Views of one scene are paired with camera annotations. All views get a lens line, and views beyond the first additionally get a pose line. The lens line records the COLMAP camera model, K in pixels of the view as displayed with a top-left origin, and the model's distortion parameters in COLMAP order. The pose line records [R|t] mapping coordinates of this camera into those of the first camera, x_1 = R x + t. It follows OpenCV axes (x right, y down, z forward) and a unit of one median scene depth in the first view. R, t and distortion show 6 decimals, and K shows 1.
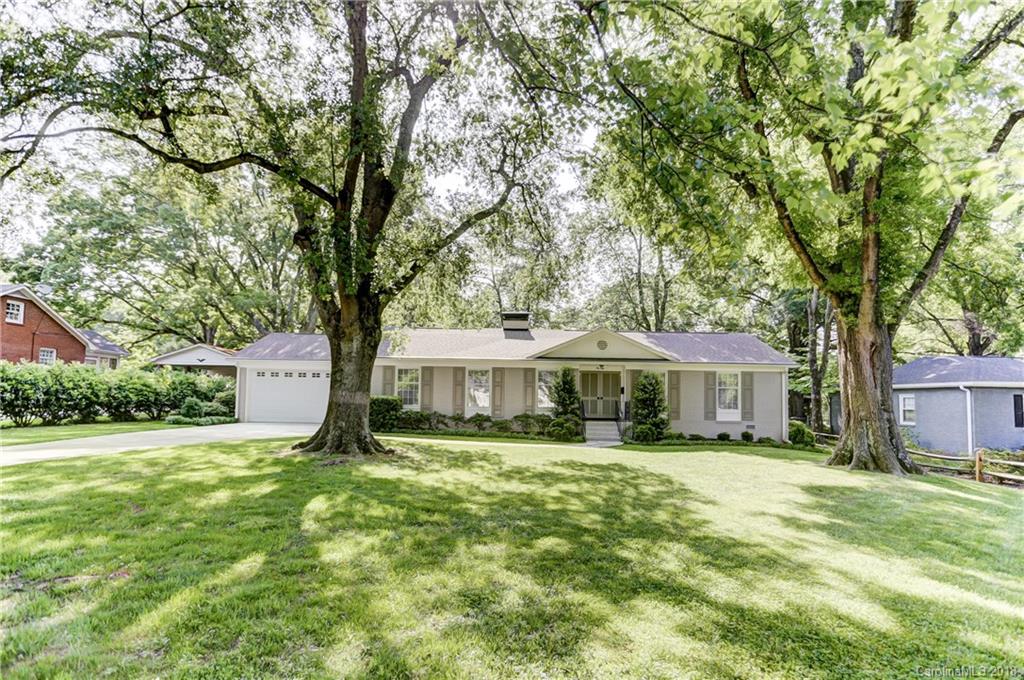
lens RADIAL K [[499.6, 0, 510.1], [0, 499.6, 339.2], [0, 0, 1]] dist [-0.044932, 0.026777]
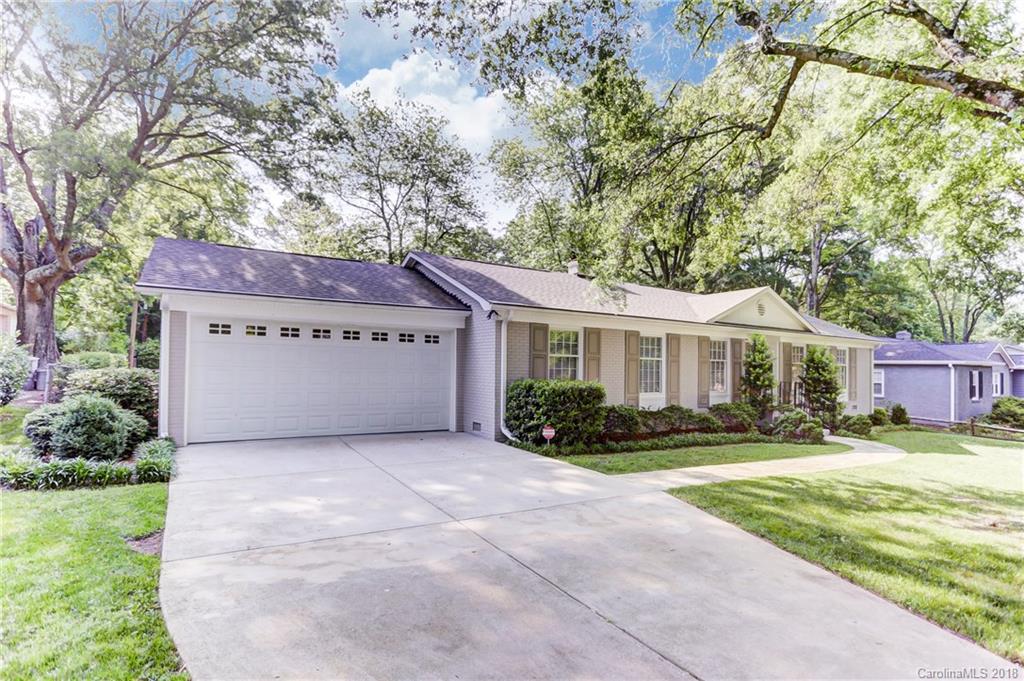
lens RADIAL K [[499.6, 0, 510.1], [0, 499.6, 339.7], [0, 0, 1]] dist [-0.044932, 0.026777]
pose [[0.877612, 0.016770, 0.479077, -0.509604], [-0.010548, 0.999821, -0.015675, 0.074022], [-0.479255, 0.008703, 0.877633, 0.545100]]
